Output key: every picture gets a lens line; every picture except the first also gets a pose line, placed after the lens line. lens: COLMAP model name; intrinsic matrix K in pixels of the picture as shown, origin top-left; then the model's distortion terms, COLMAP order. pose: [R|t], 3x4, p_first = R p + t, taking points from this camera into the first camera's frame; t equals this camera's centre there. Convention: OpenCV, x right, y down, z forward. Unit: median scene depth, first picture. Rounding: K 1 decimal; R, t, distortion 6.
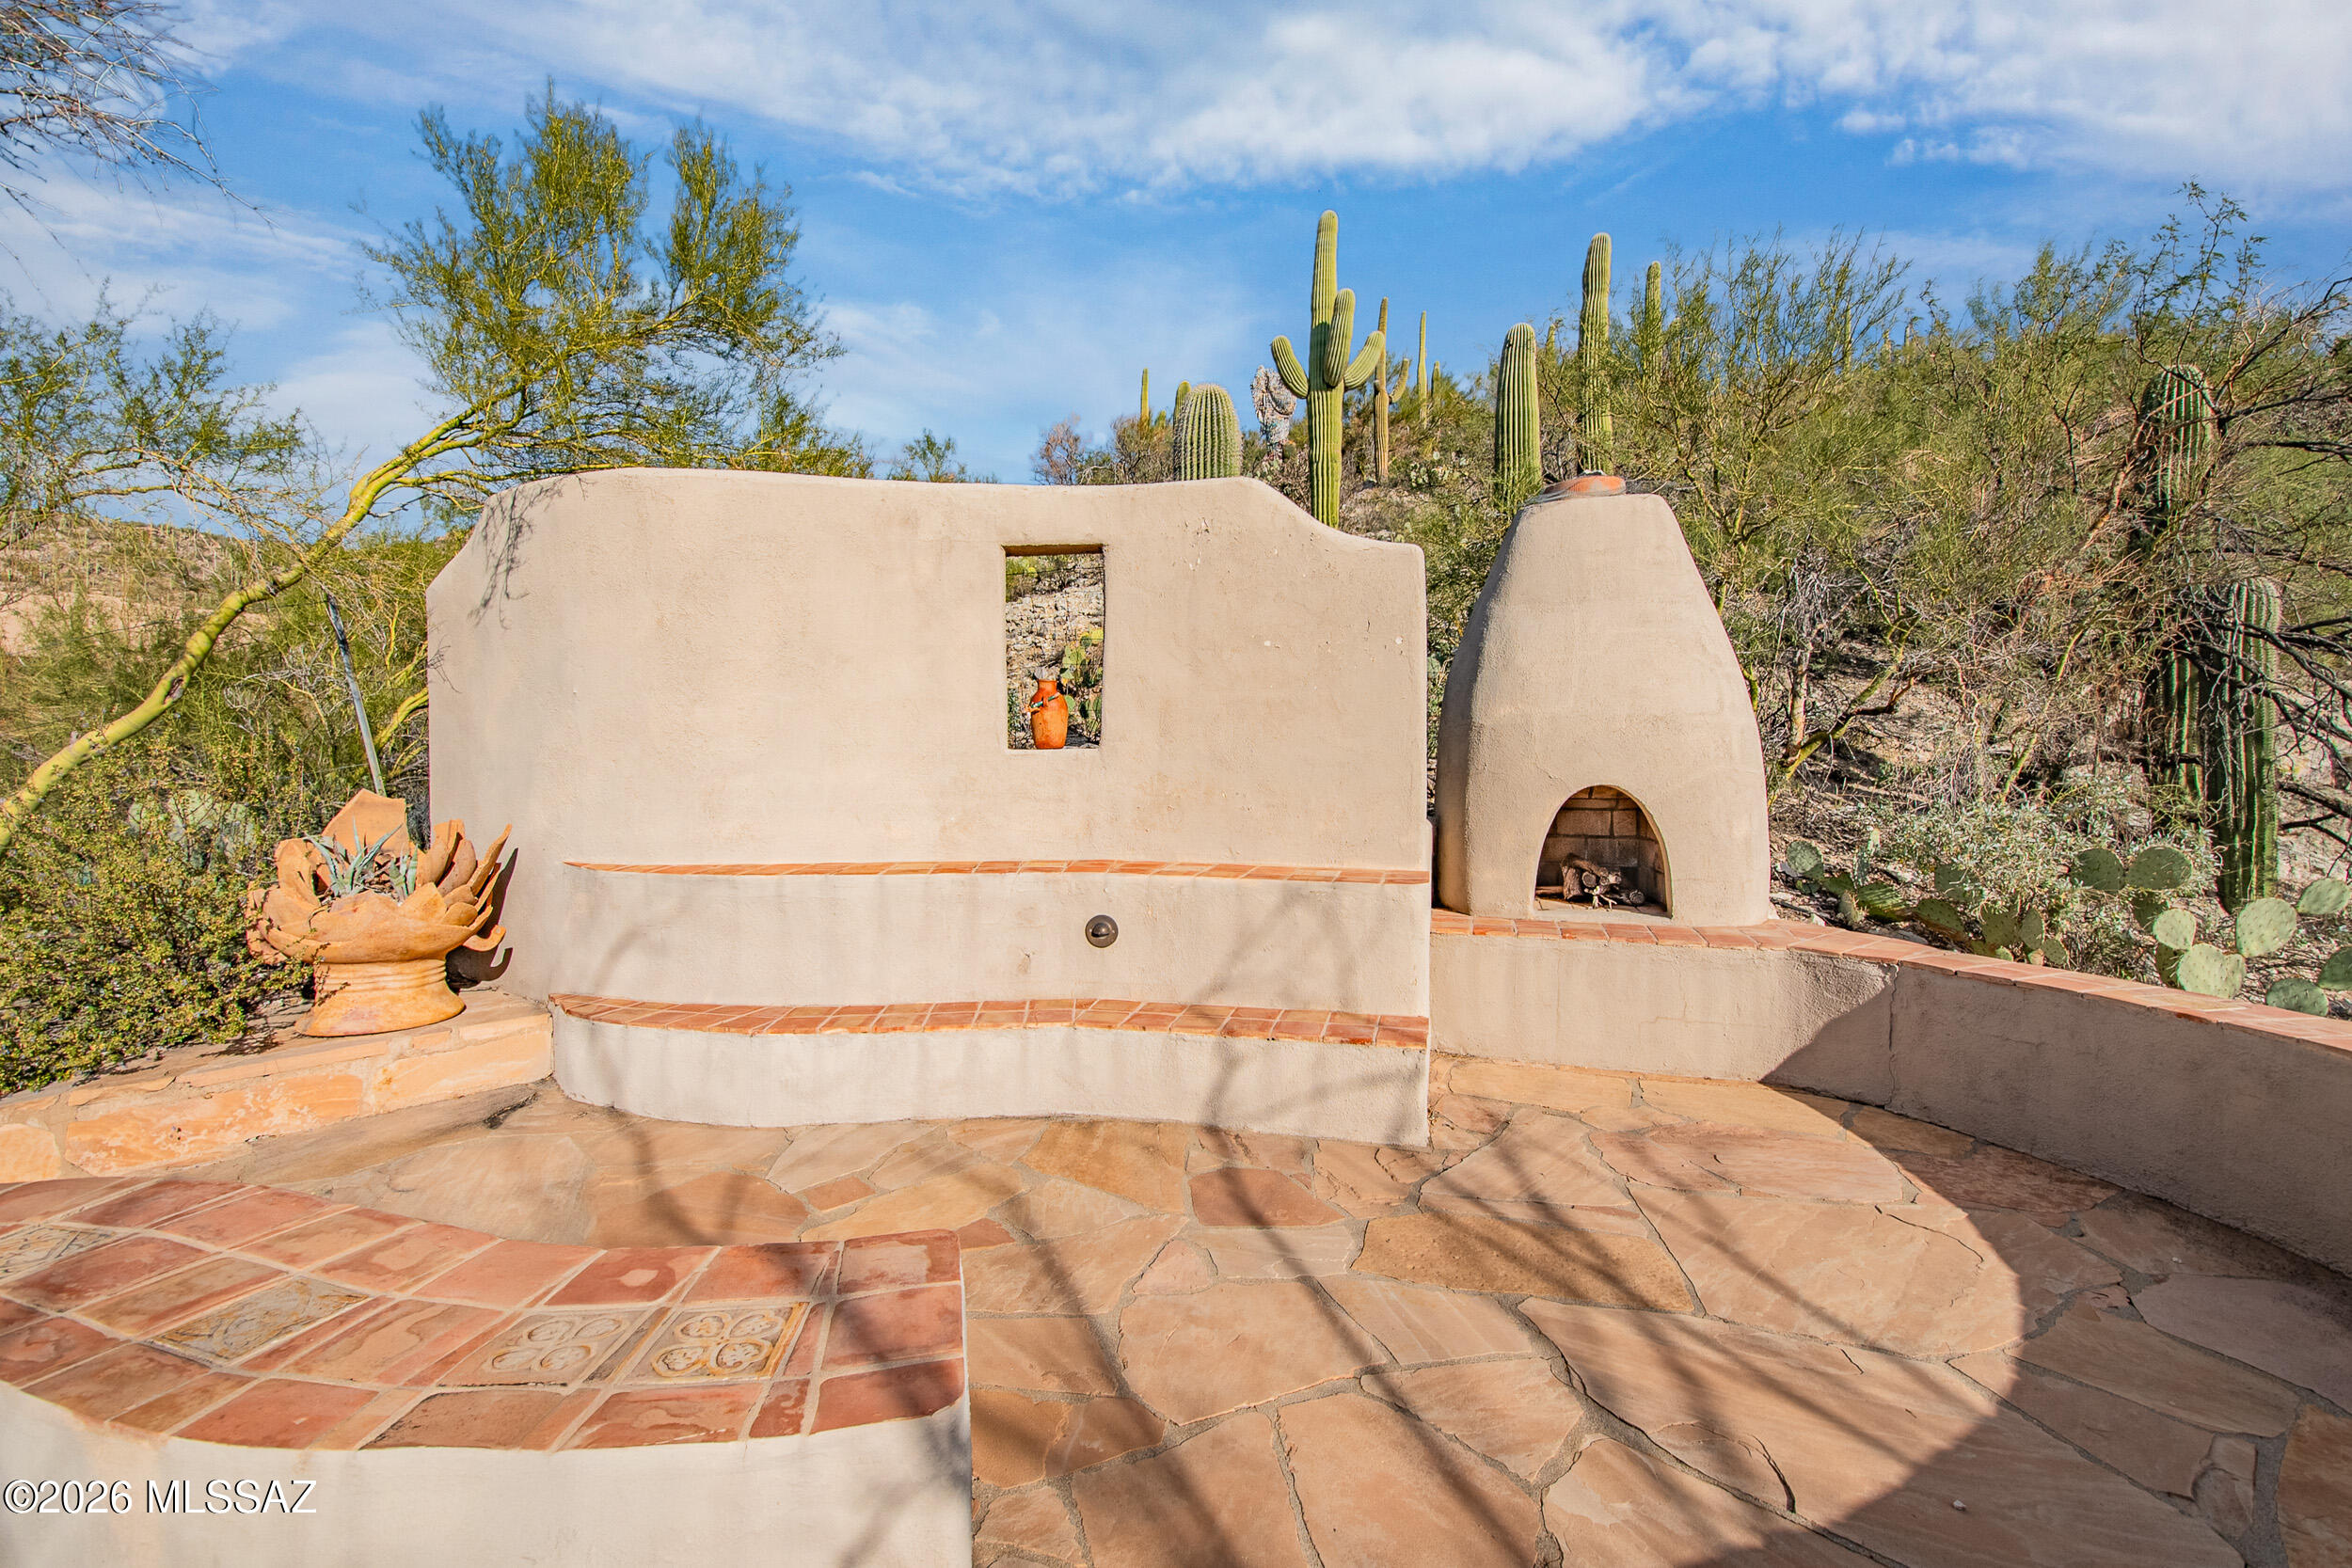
lens RADIAL K [[1041.8, 0, 1173.7], [0, 1041.8, 768.7], [0, 0, 1]] dist [0.014418, -0.000301]
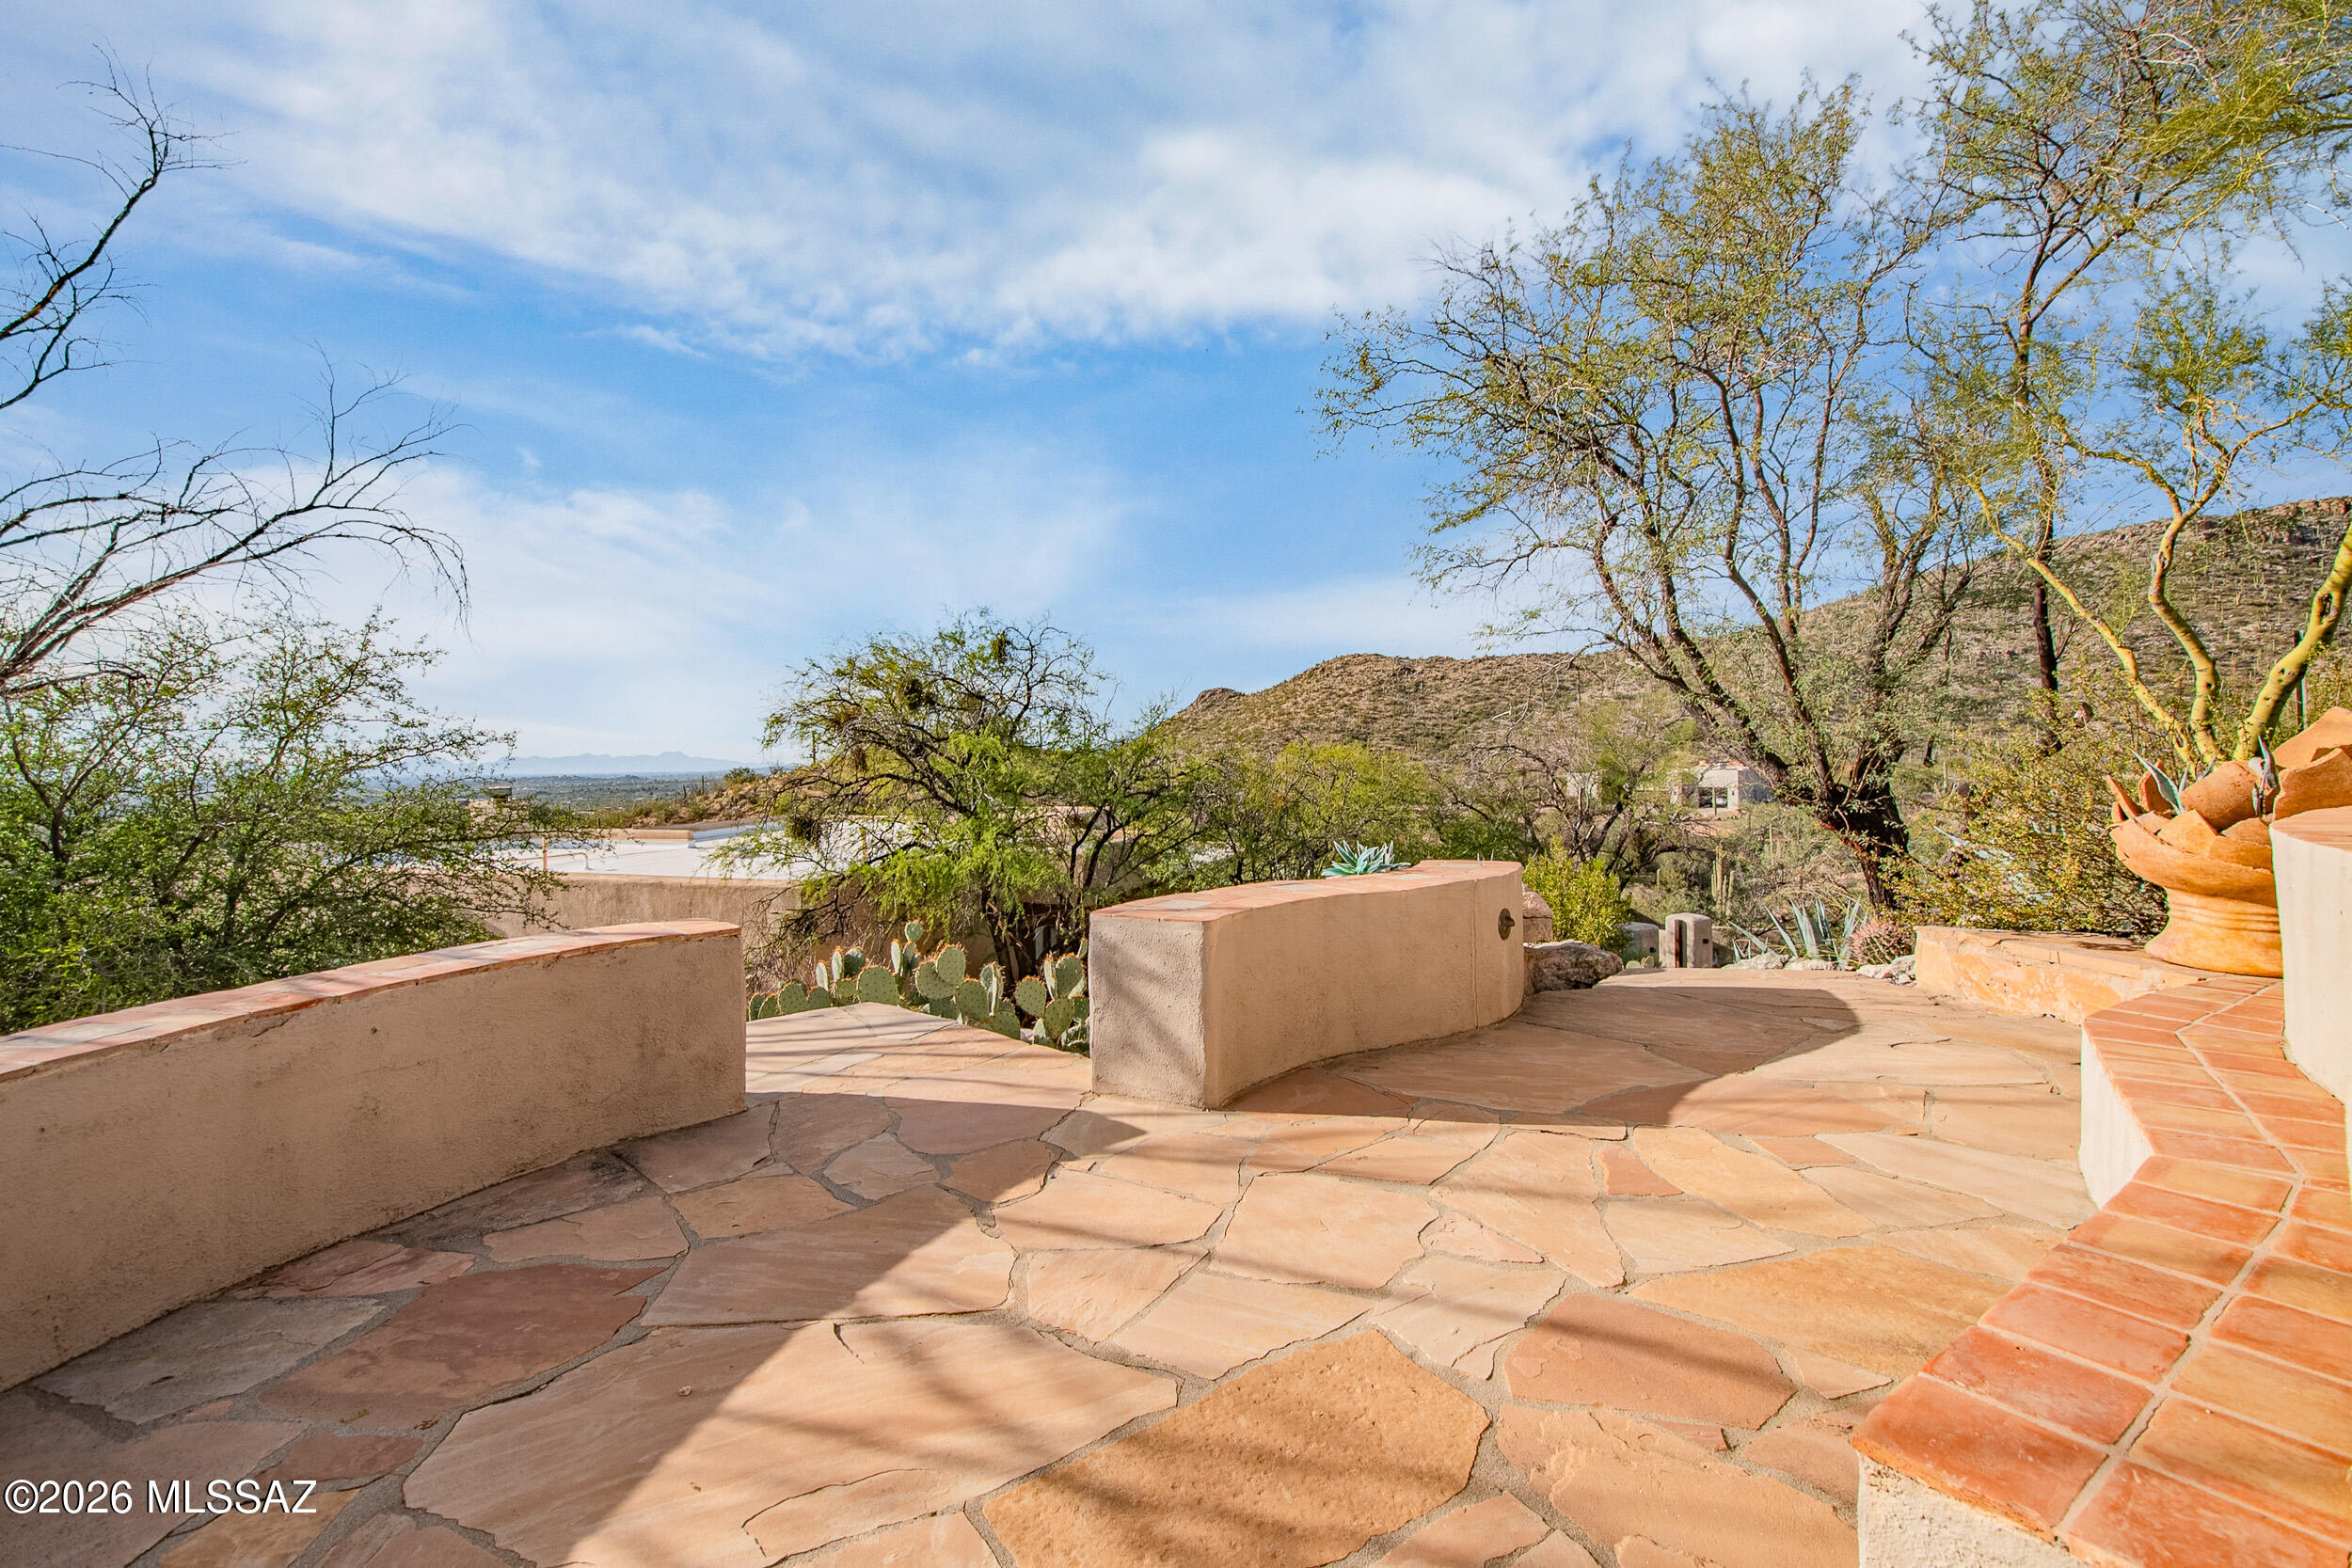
lens RADIAL K [[1041.8, 0, 1173.7], [0, 1041.8, 768.7], [0, 0, 1]] dist [0.014418, -0.000301]
pose [[-0.660421, 0.022779, -0.750550, 0.967564], [0.012308, 0.999734, 0.019512, 0.079195], [0.750795, 0.003649, -0.660526, 1.653565]]
